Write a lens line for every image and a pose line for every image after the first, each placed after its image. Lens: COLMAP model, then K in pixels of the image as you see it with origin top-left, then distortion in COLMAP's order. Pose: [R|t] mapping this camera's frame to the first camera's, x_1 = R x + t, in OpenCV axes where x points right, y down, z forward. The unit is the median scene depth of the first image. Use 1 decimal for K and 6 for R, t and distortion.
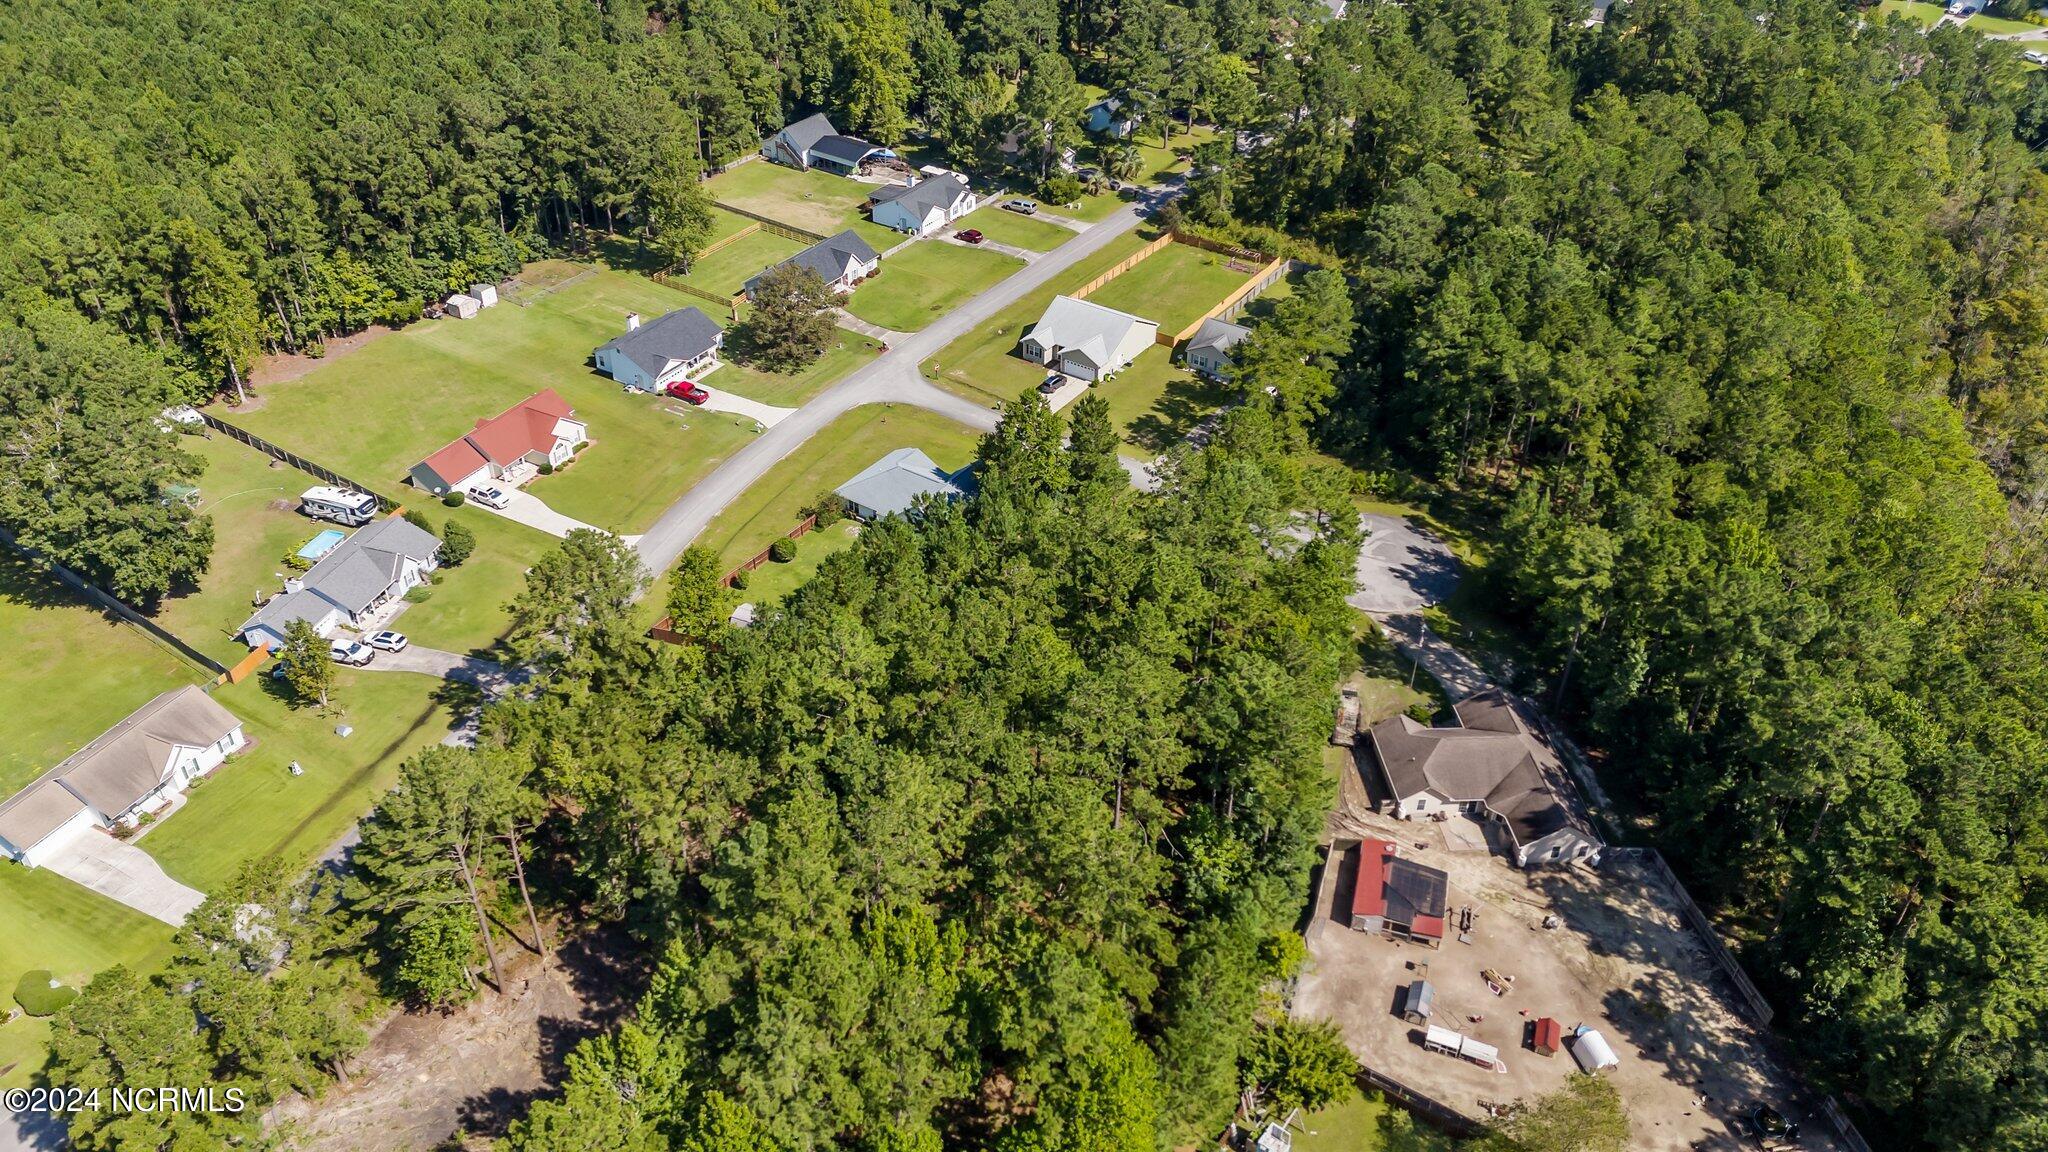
lens RADIAL K [[1495.2, 0, 1022.8], [0, 1495.2, 588.8], [0, 0, 1]] dist [0.087110, -0.089979]
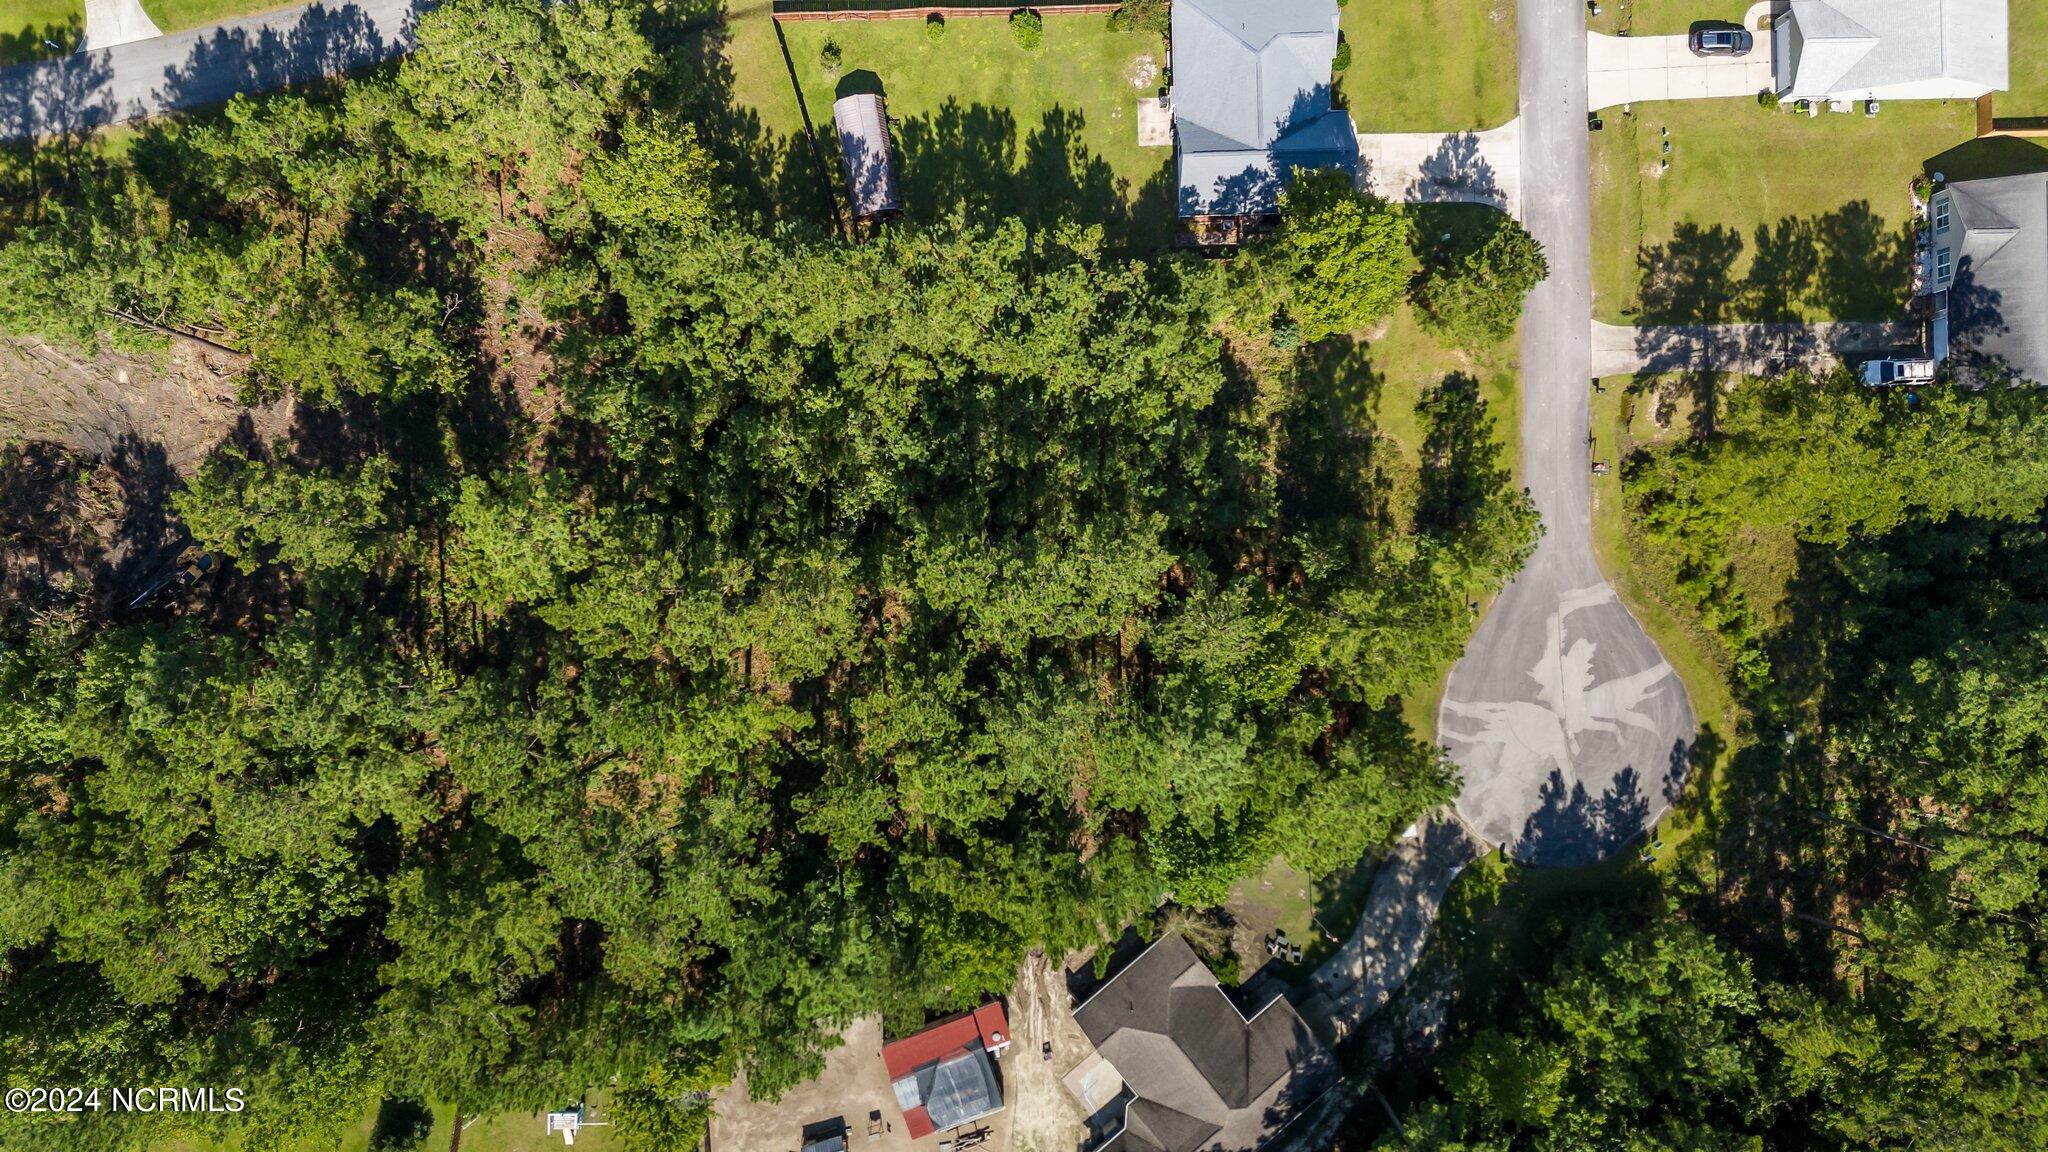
lens RADIAL K [[1497.4, 0, 1025.9], [0, 1497.4, 580.1], [0, 0, 1]] dist [0.090161, -0.092063]
pose [[0.589590, 0.807657, 0.008618, 0.024395], [-0.493475, 0.351749, 0.795459, -0.382960], [0.639427, -0.473247, 0.605945, 0.392295]]
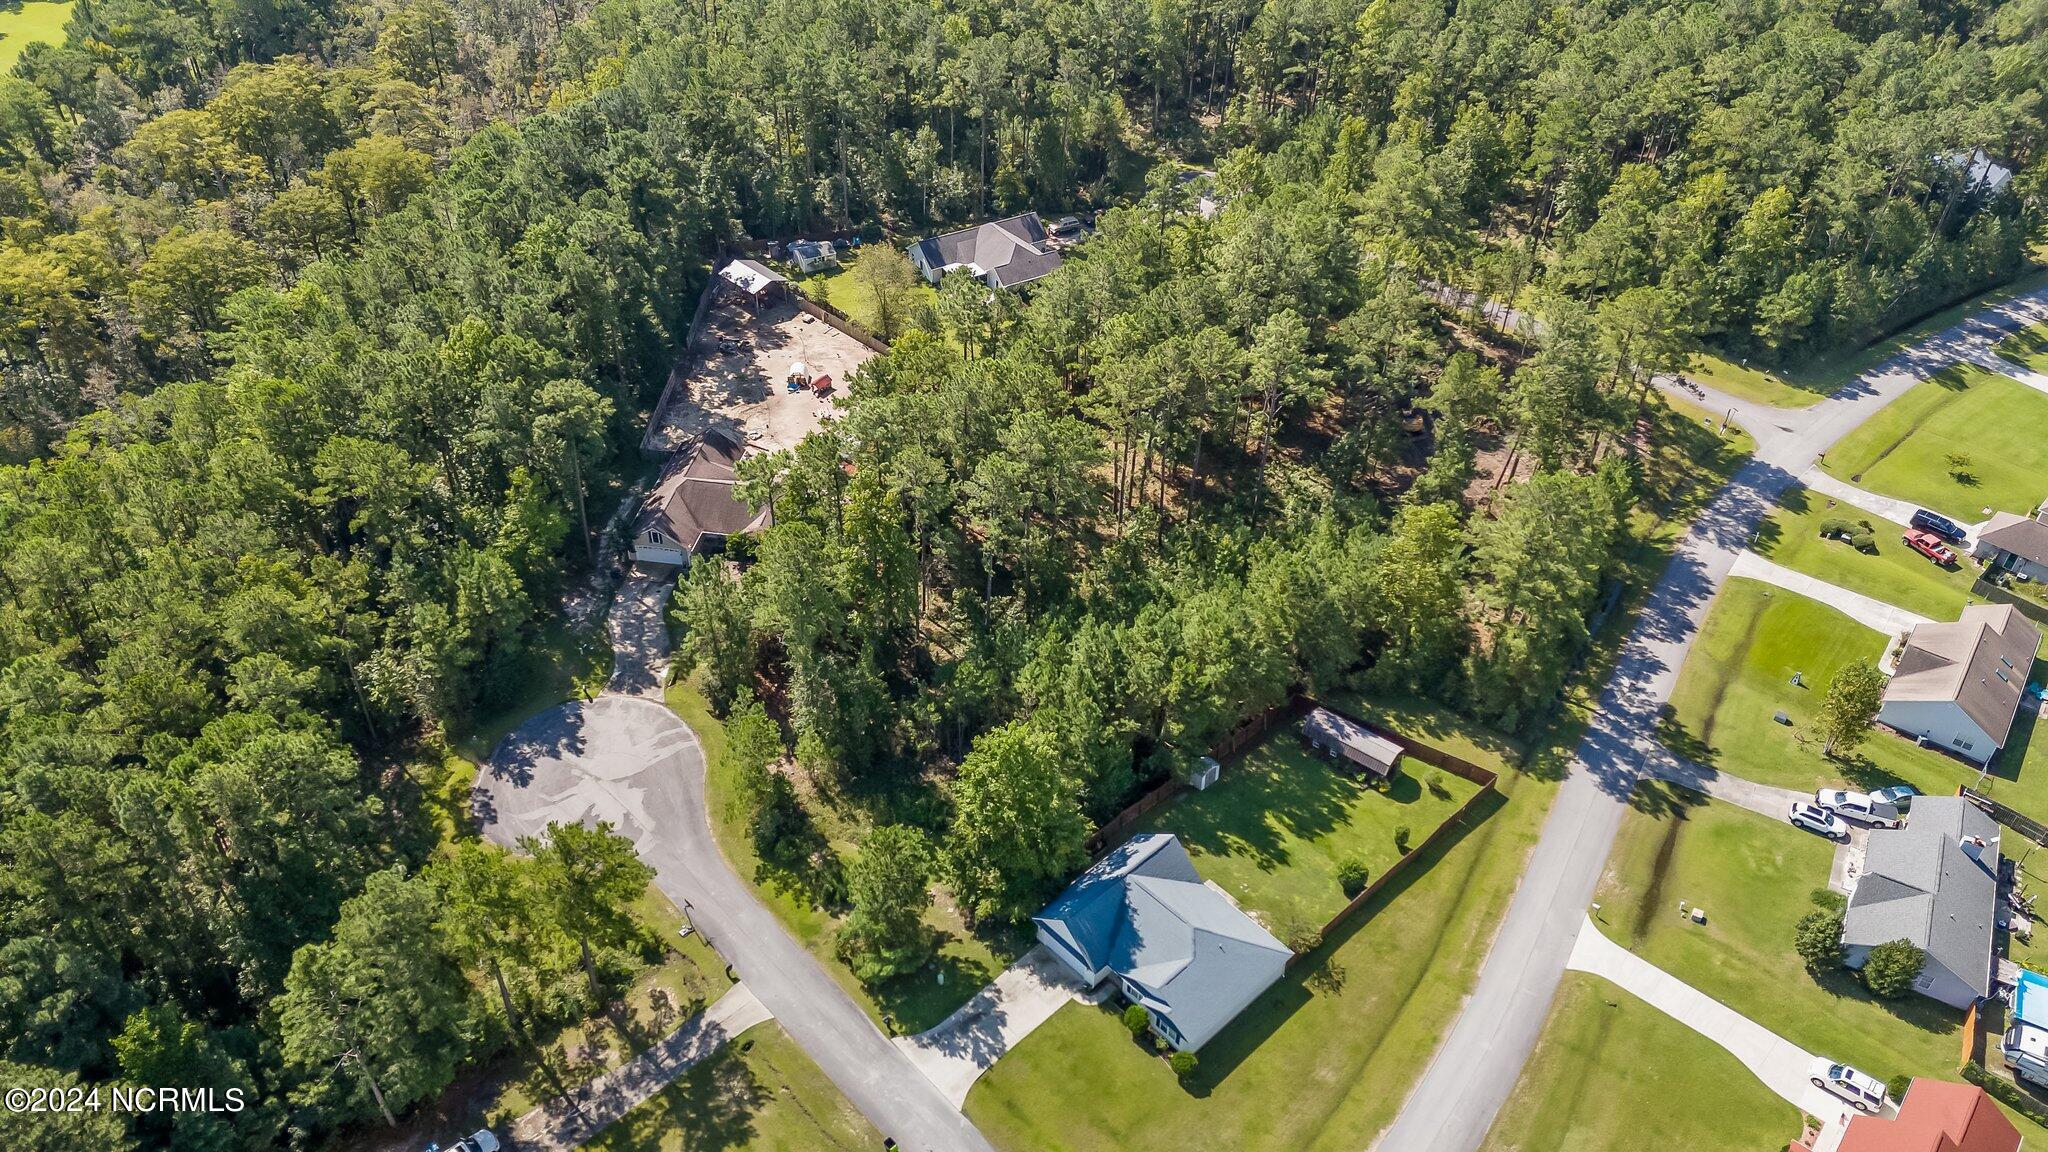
lens RADIAL K [[1497.4, 0, 1025.9], [0, 1497.4, 580.1], [0, 0, 1]] dist [0.090161, -0.092063]
pose [[-0.976138, -0.161053, 0.145657, -0.070480], [0.098416, 0.269808, 0.957872, -0.641240], [-0.193568, 0.949350, -0.247520, 0.875548]]
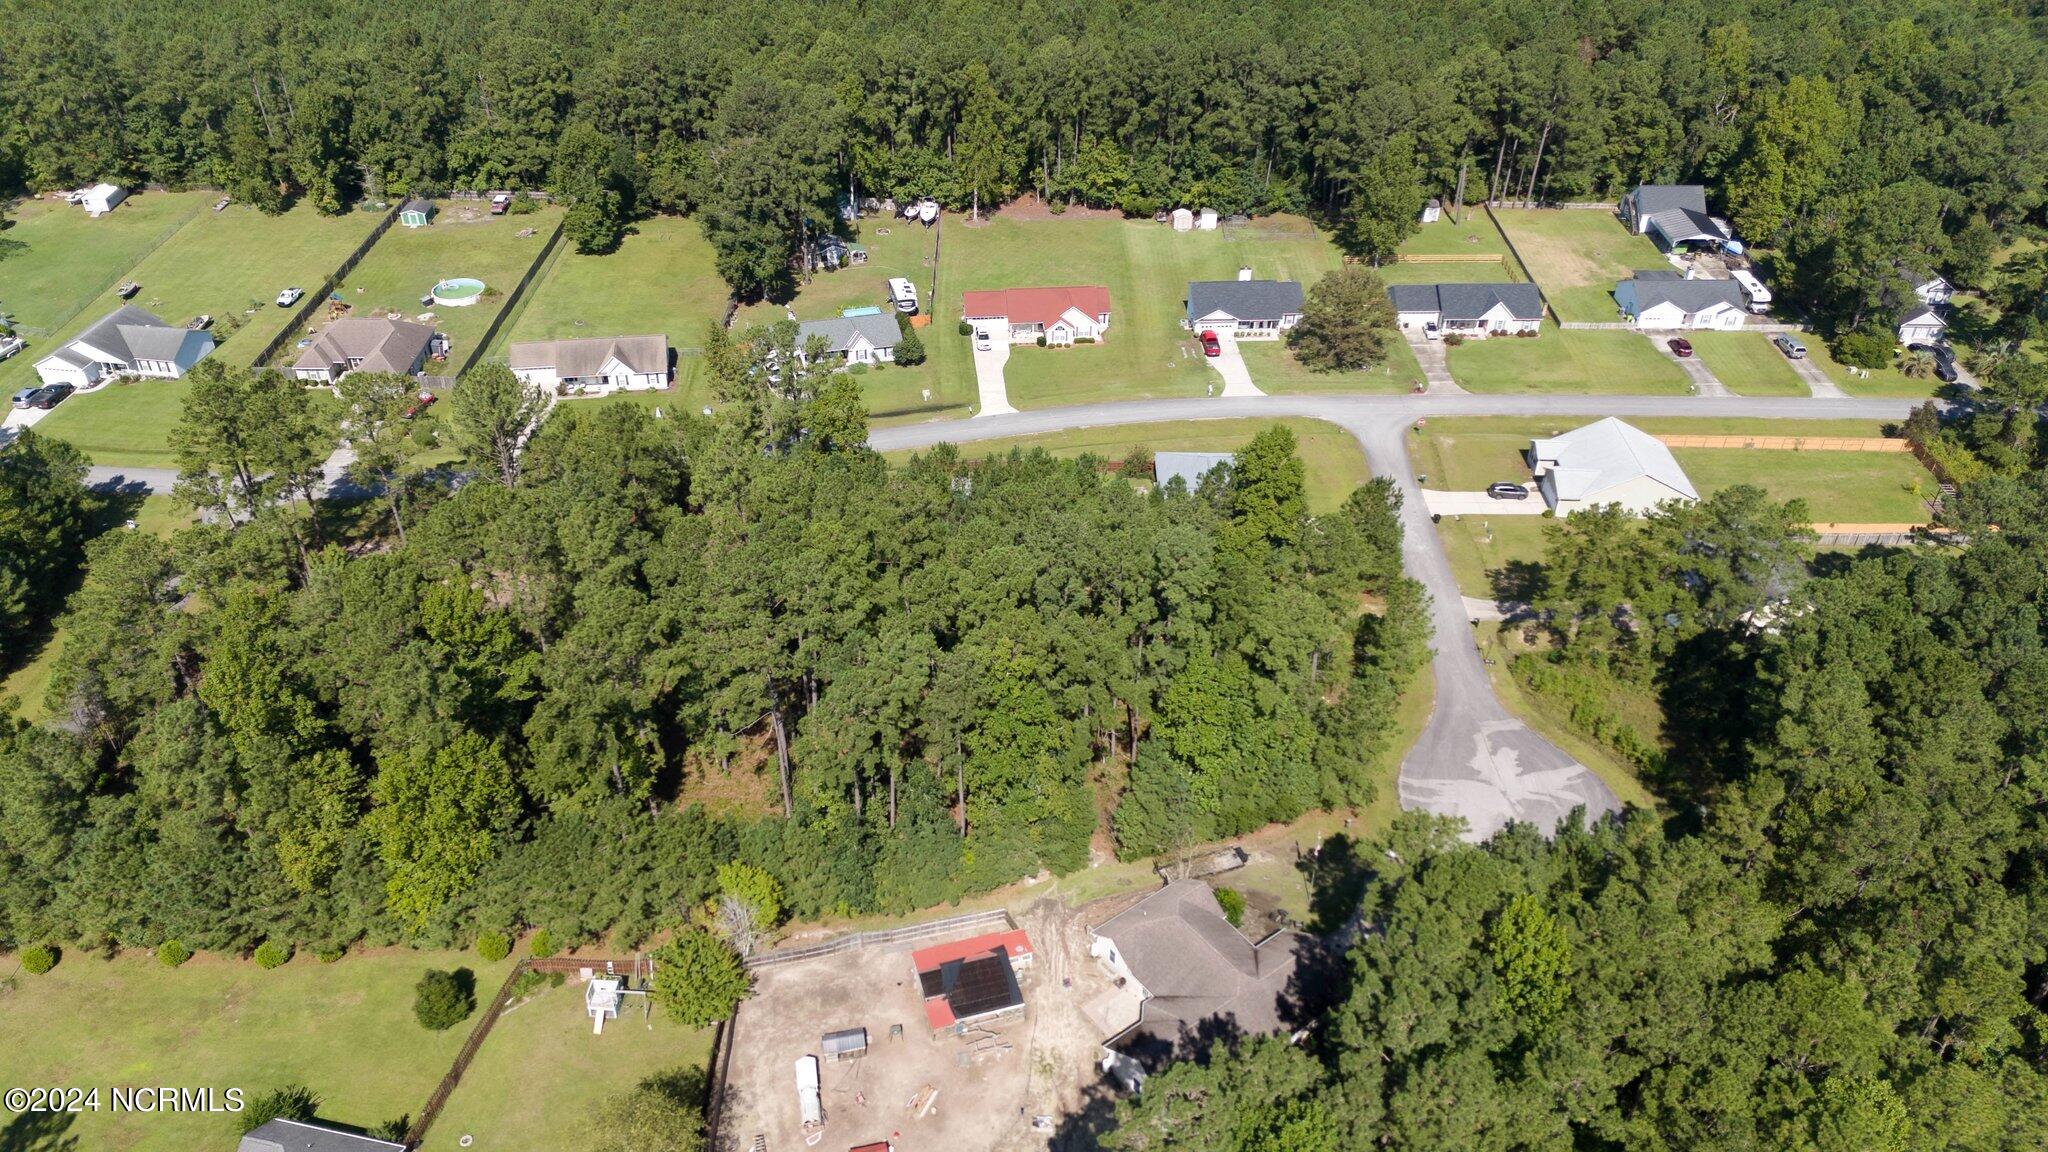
lens RADIAL K [[1497.4, 0, 1025.9], [0, 1497.4, 580.1], [0, 0, 1]] dist [0.090161, -0.092063]
pose [[0.555183, 0.477107, -0.681279, 0.480719], [-0.493271, 0.848386, 0.192162, -0.122151], [0.669669, 0.229370, 0.706352, 0.198081]]
